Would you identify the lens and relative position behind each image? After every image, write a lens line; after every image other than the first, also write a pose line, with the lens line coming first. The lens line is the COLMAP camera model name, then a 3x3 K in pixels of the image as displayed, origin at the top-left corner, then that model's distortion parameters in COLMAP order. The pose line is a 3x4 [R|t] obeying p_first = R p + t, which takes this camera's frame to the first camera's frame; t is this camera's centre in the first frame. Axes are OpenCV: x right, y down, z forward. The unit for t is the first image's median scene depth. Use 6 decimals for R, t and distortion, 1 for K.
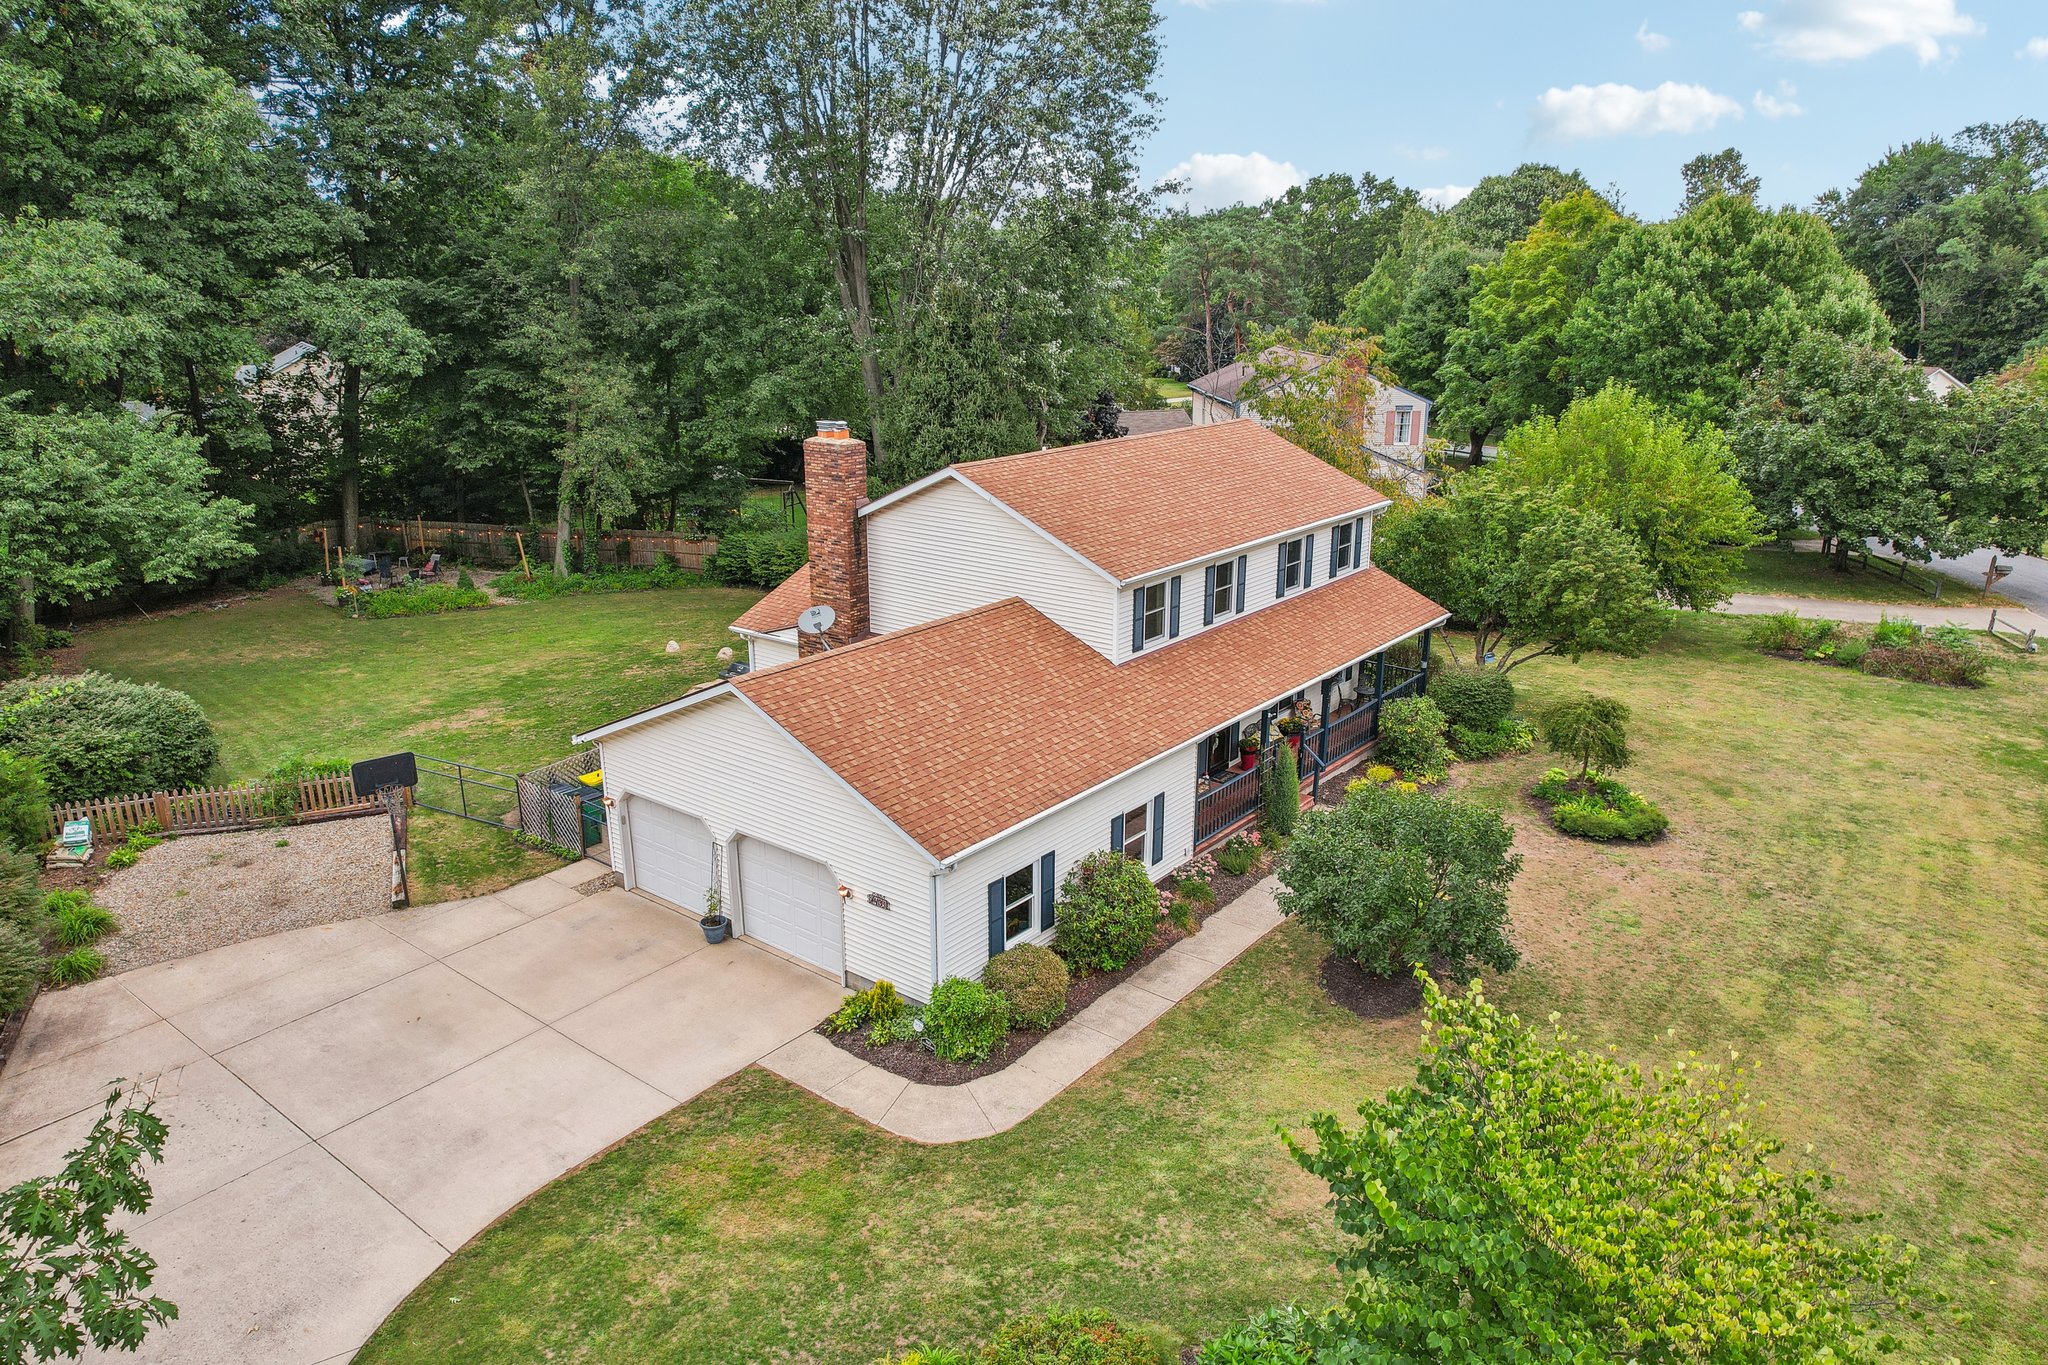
lens RADIAL K [[1356.6, 0, 1026.9], [0, 1356.6, 709.4], [0, 0, 1]] dist [-0.070277, 0.060132]
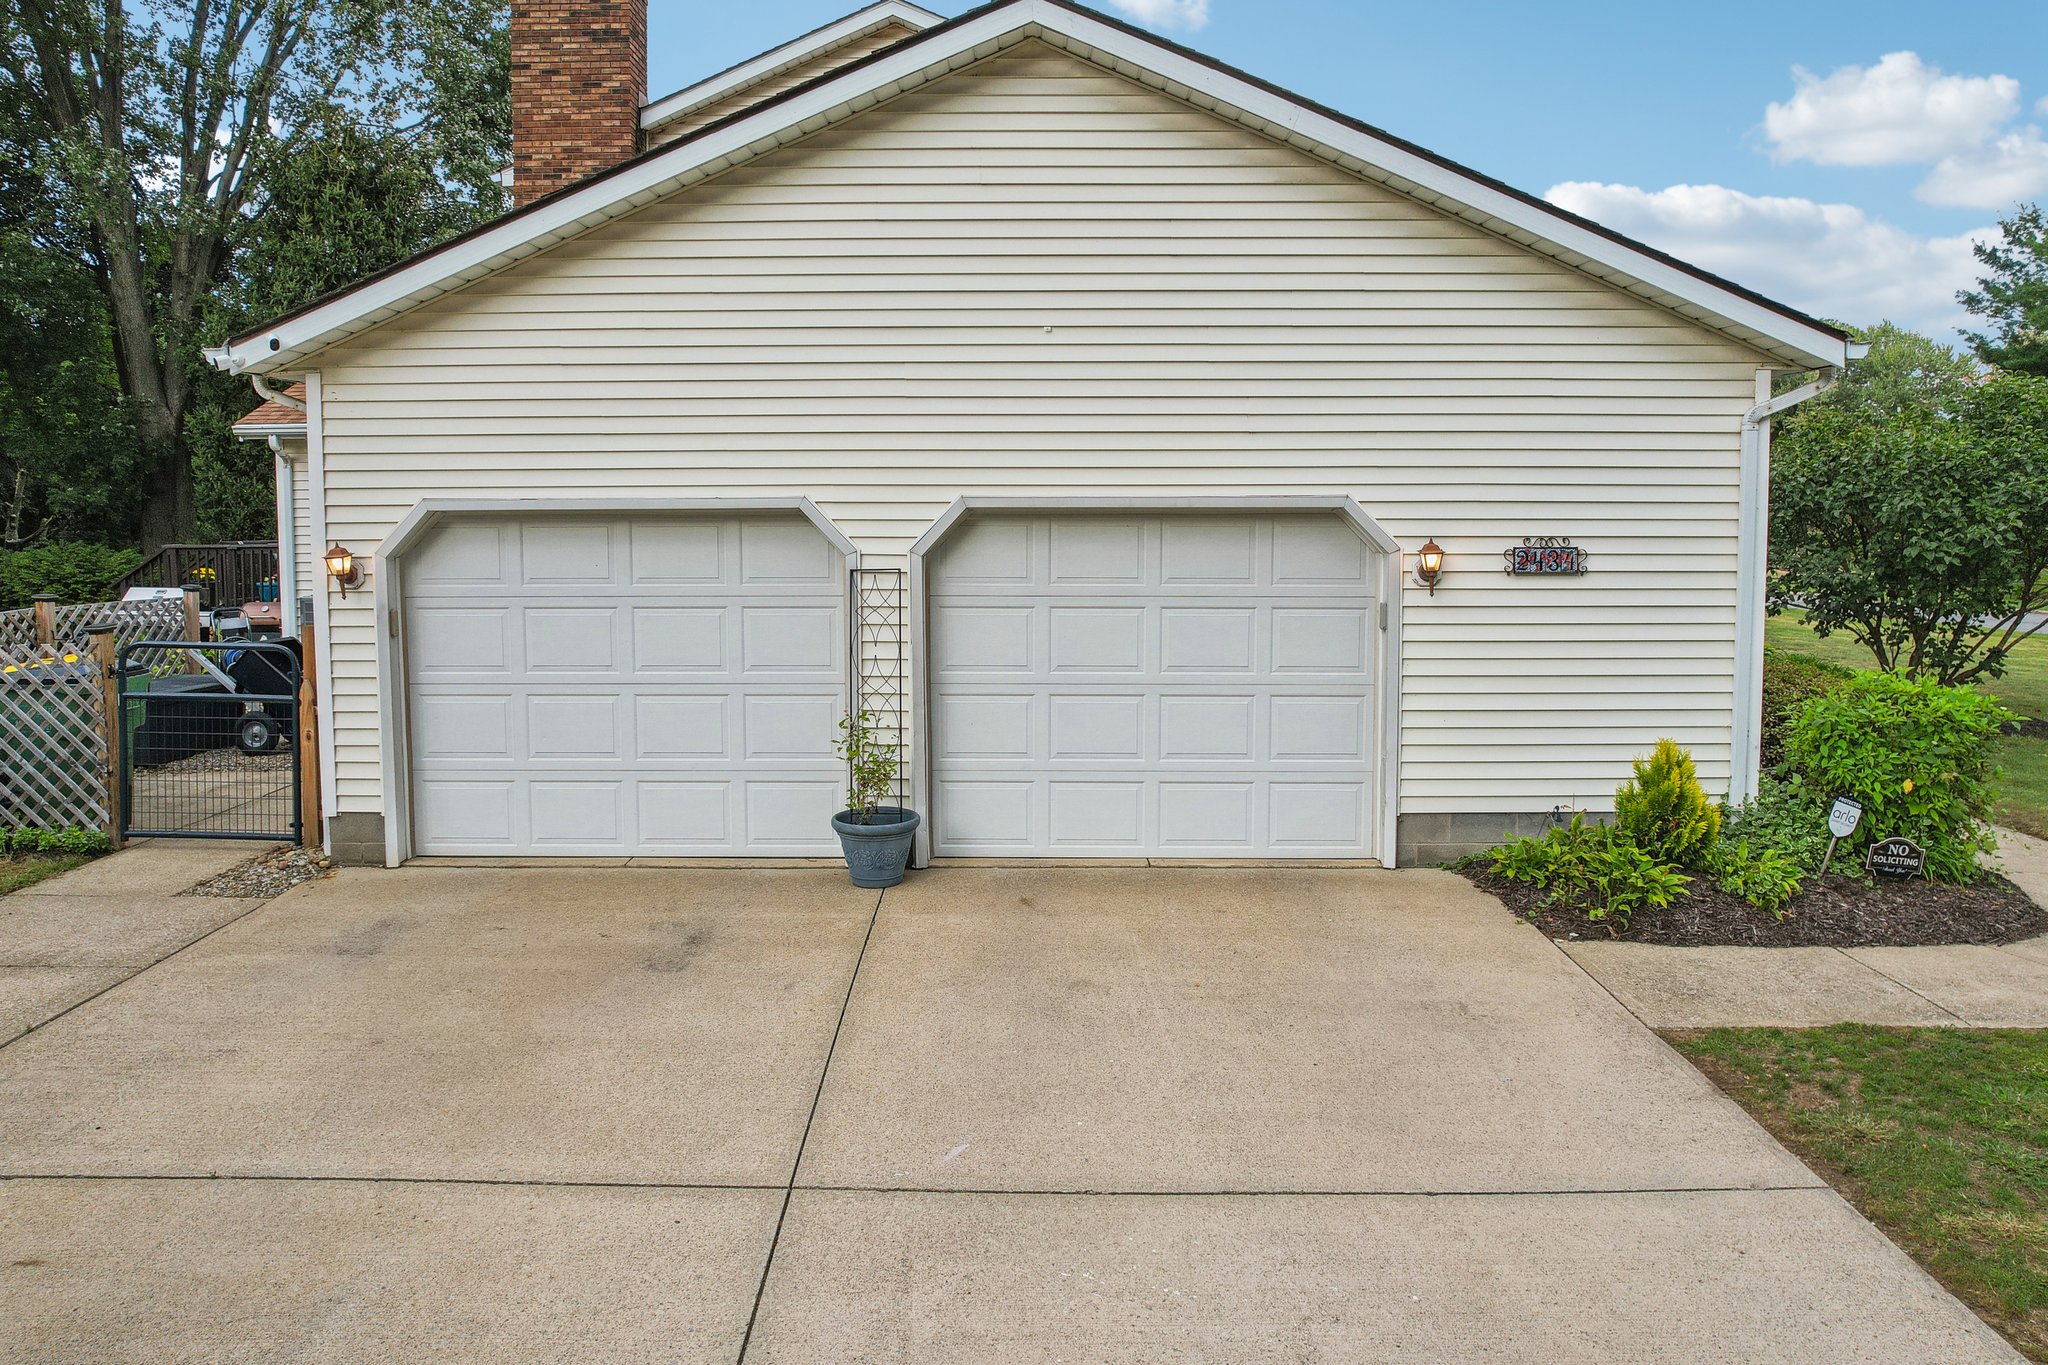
lens RADIAL K [[1399.8, 0, 1023.6], [0, 1399.8, 576.4], [0, 0, 1]] dist [-0.036786, 0.003235]
pose [[0.790026, -0.031797, 0.612248, -0.425832], [0.188540, 0.962858, -0.193281, 0.180464], [-0.583362, 0.268130, 0.766678, 0.740849]]
